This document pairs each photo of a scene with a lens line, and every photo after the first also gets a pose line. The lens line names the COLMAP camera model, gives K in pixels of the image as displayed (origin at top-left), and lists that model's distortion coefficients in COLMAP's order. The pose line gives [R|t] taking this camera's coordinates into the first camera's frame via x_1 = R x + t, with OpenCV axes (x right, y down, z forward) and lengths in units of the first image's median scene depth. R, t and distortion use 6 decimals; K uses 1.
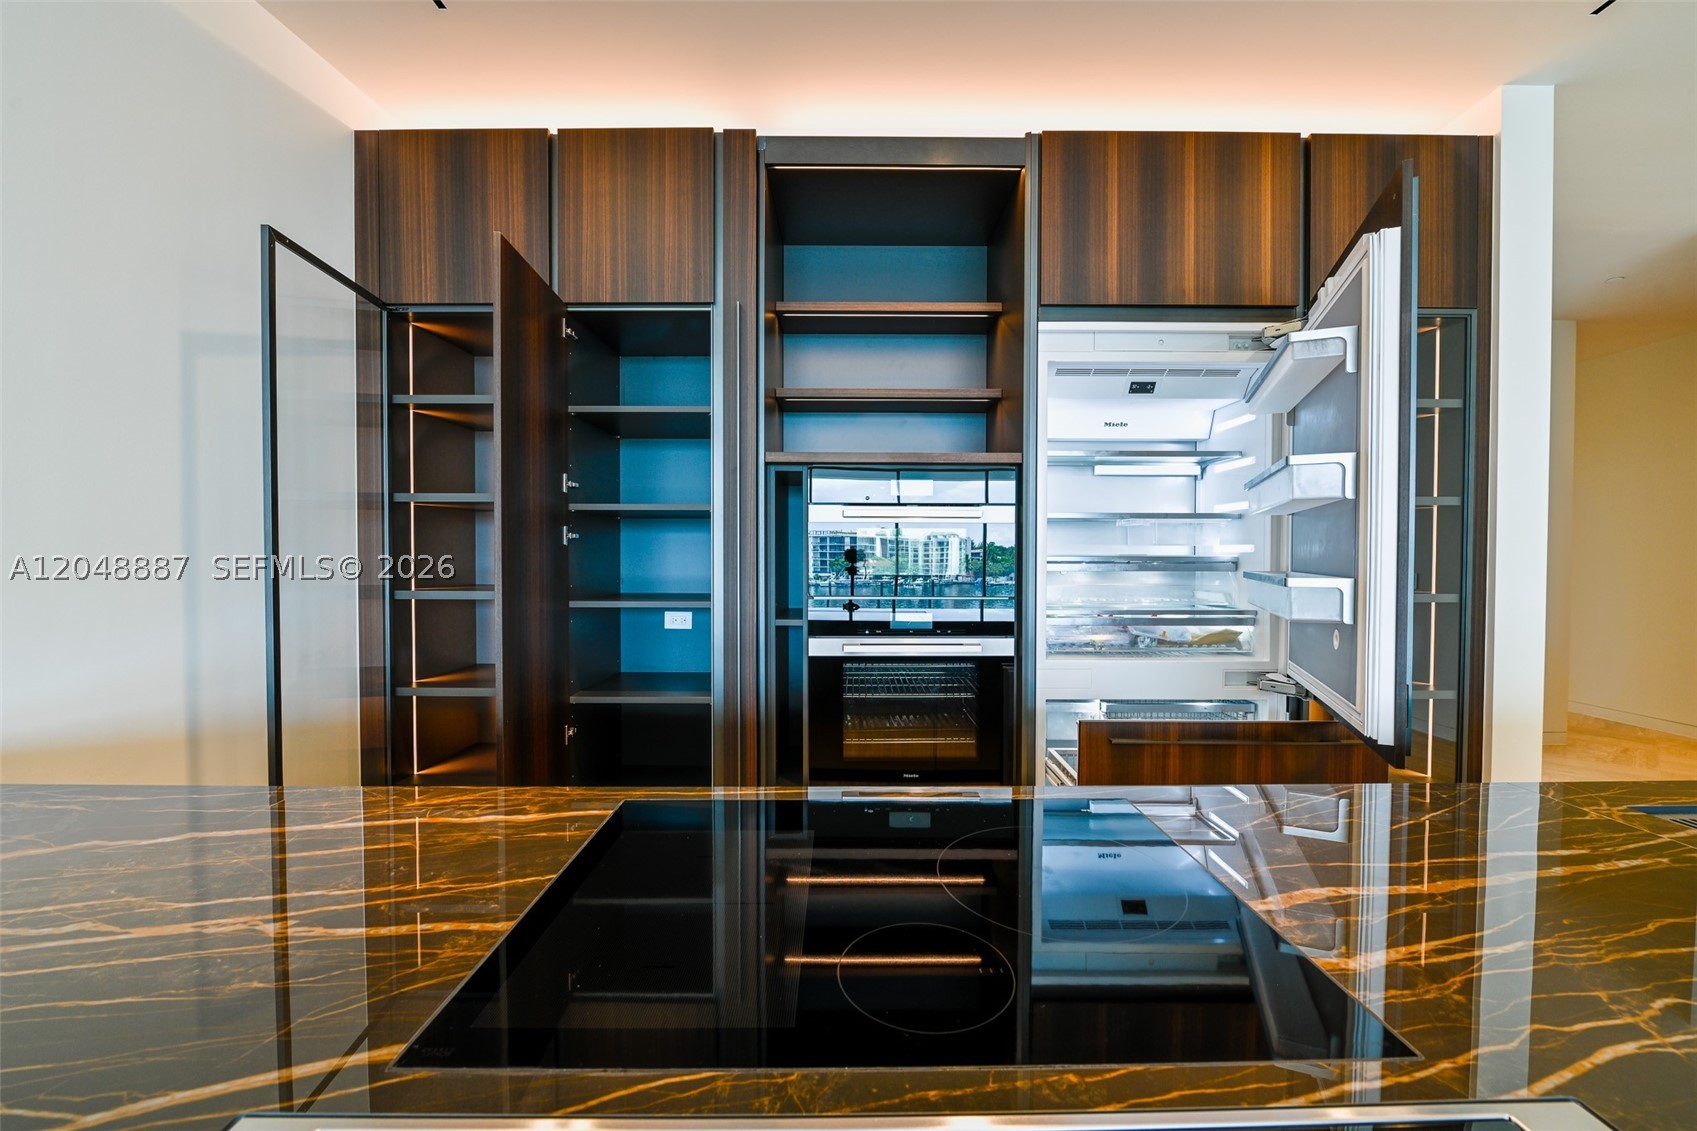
lens RADIAL K [[676.8, 0, 848.3], [0, 676.8, 569.2], [0, 0, 1]] dist [-0.010821, -0.000566]
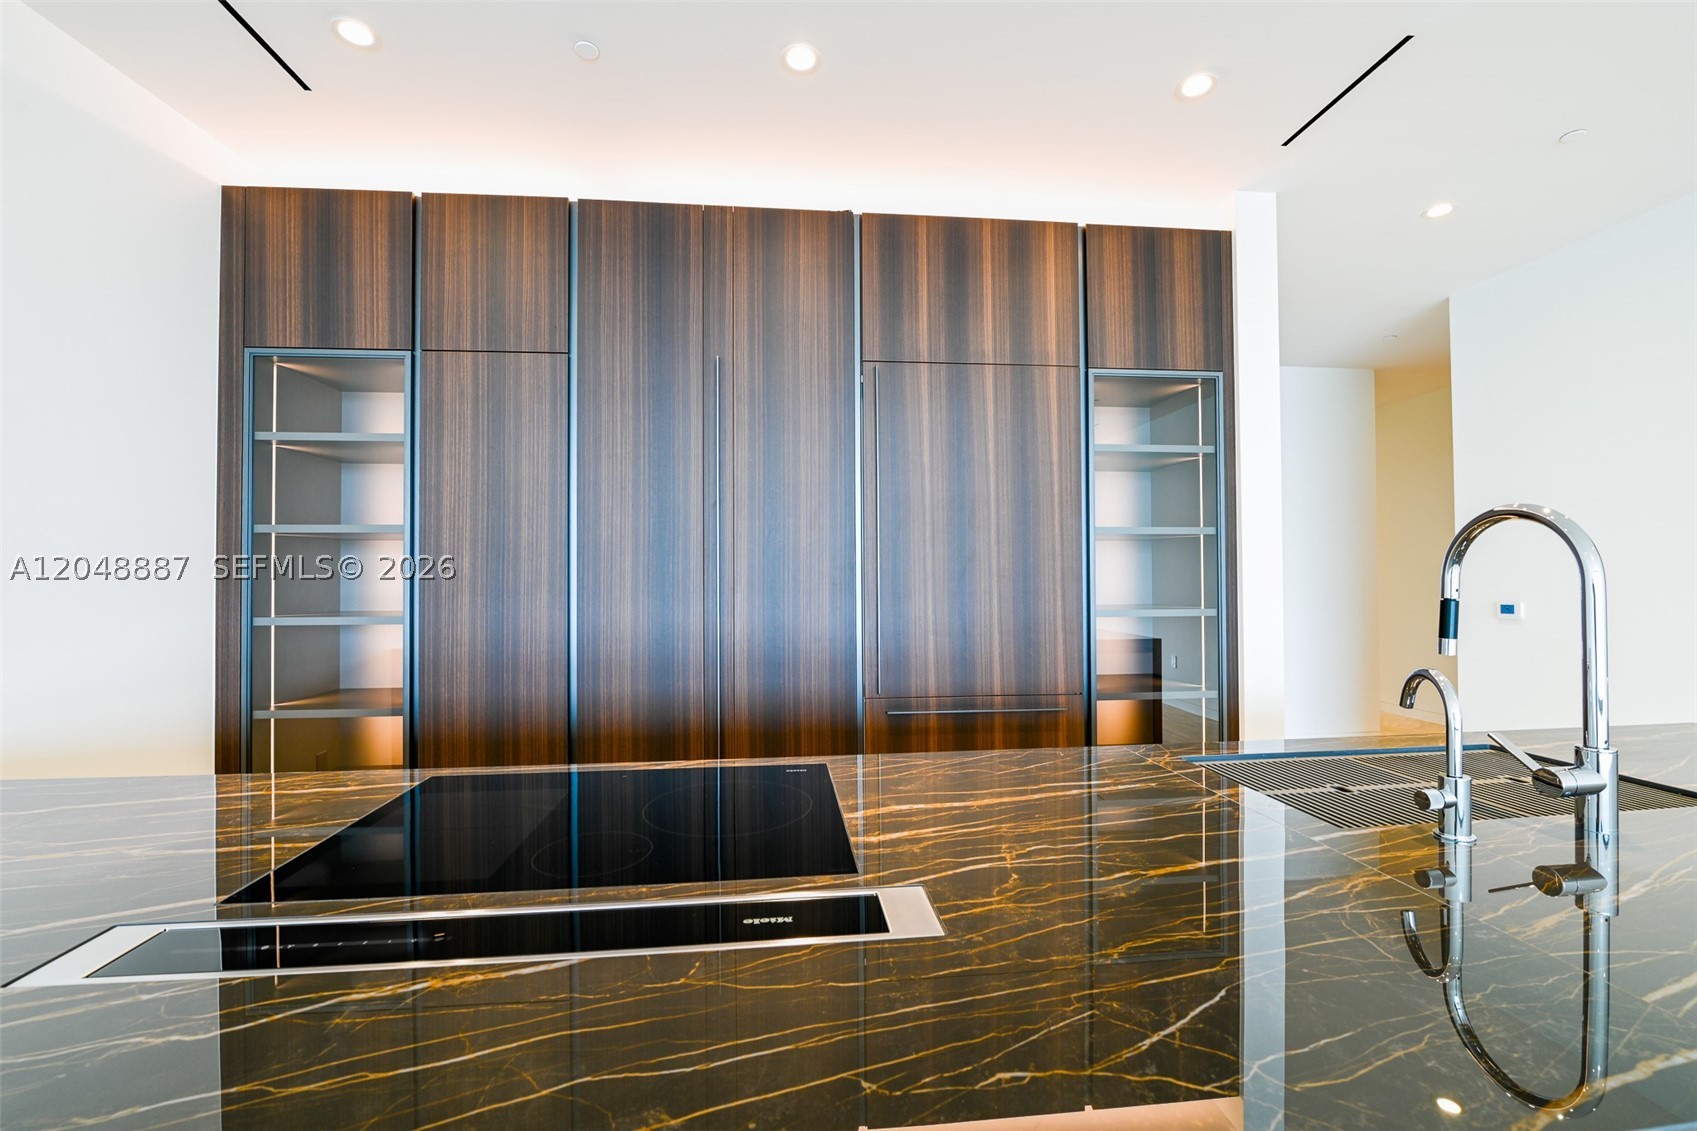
lens RADIAL K [[704.4, 0, 848.0], [0, 704.4, 567.4], [0, 0, 1]] dist [-0.011804, -0.000484]
pose [[0.994935, -0.005791, 0.100351, 0.139524], [0.009367, 0.999337, -0.035195, 0.001201], [-0.100081, 0.035957, 0.994329, -0.177540]]
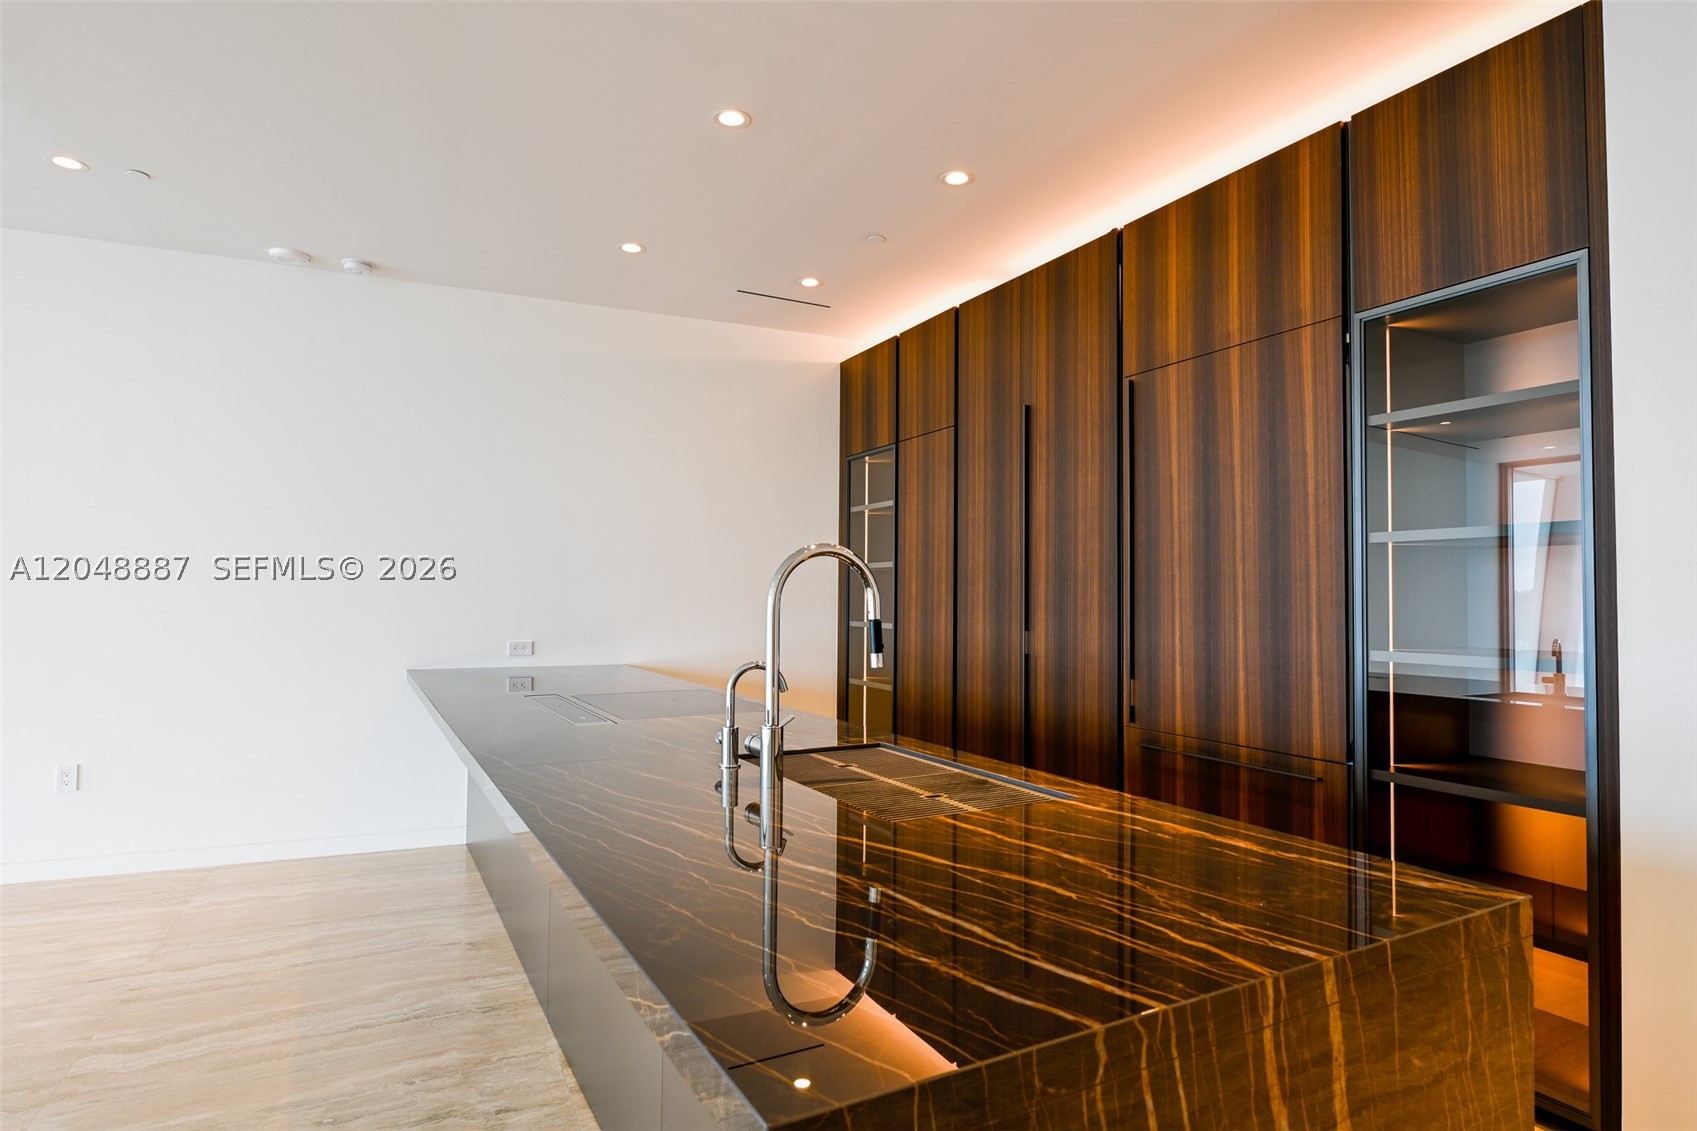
lens RADIAL K [[921.6, 0, 848.5], [0, 921.6, 565.5], [0, 0, 1]] dist [-0.006721, -0.000839]
pose [[0.467528, -0.029343, -0.883491, 1.419229], [-0.022322, 0.998738, -0.044984, -0.002837], [0.883696, 0.040752, 0.466283, -0.101881]]
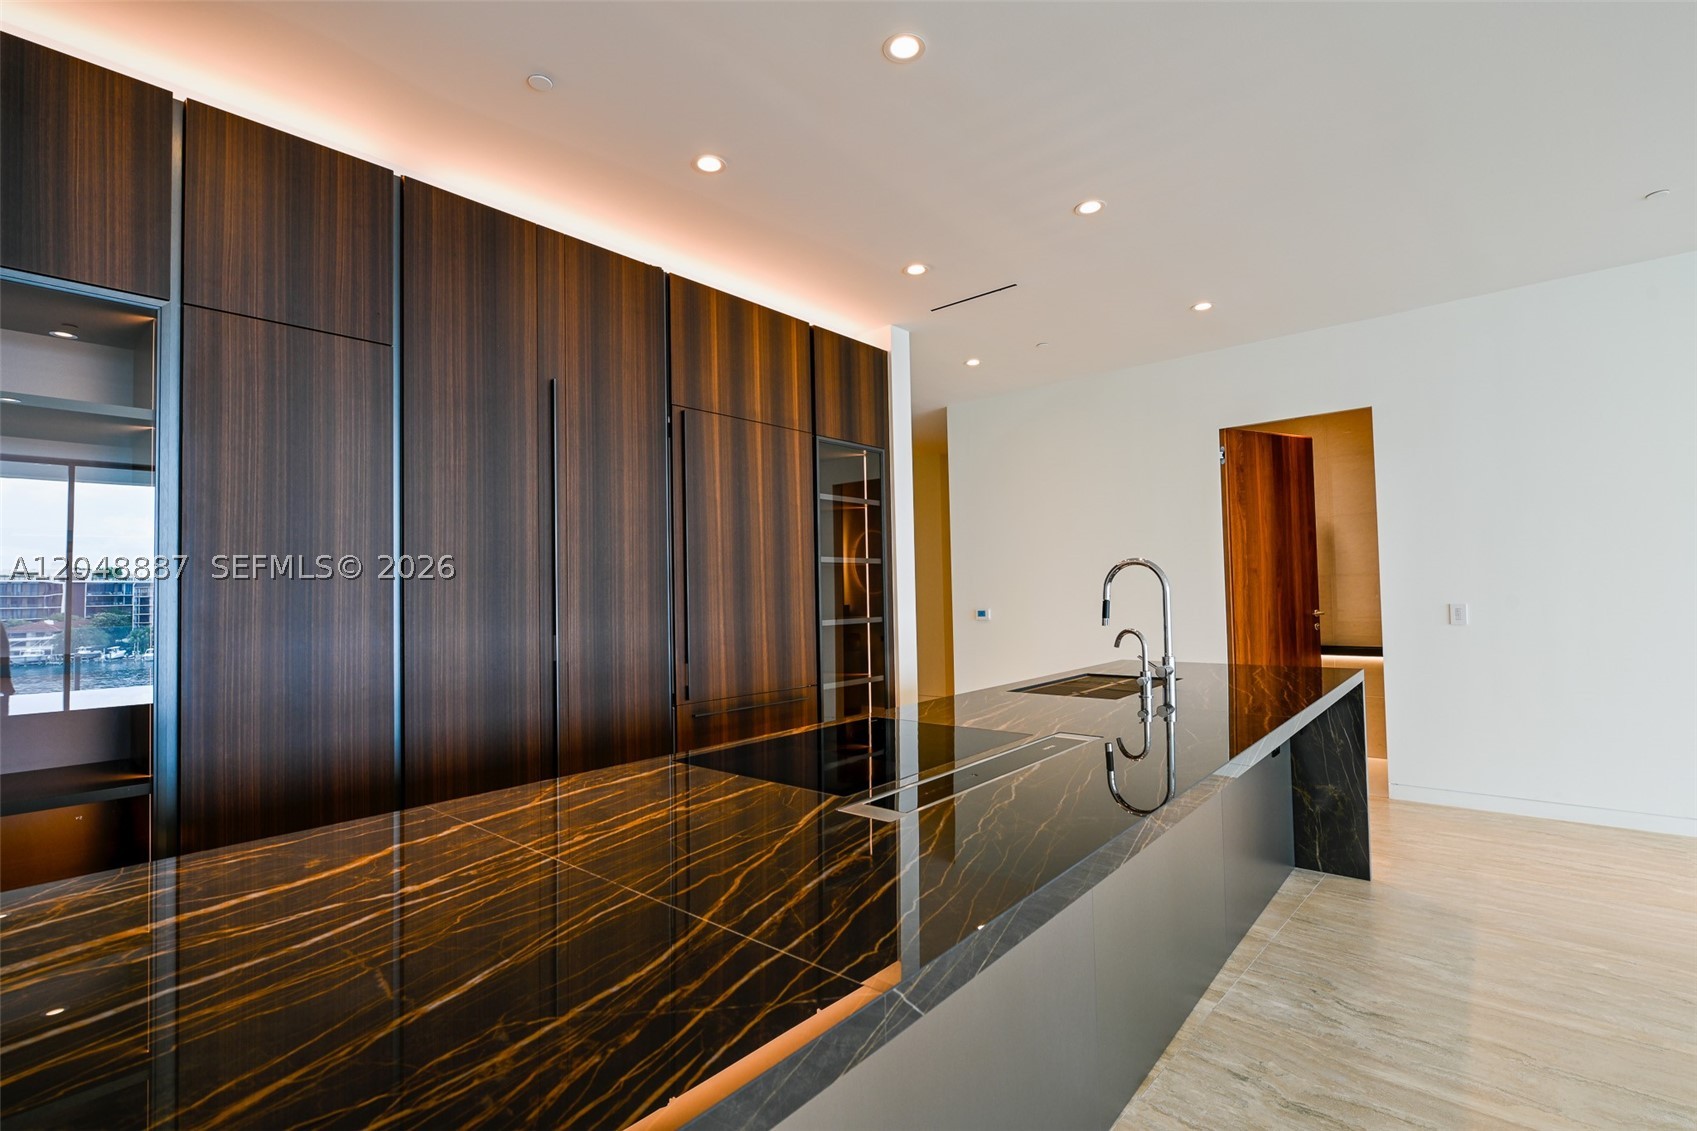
lens RADIAL K [[769.7, 0, 860.6], [0, 769.7, 570.3], [0, 0, 1]] dist [-0.012284, -0.000233]
pose [[0.647118, 0.007921, 0.762349, -0.600780], [0.037611, 0.998397, -0.042300, 0.000309], [-0.761462, 0.056046, 0.645783, -0.207526]]
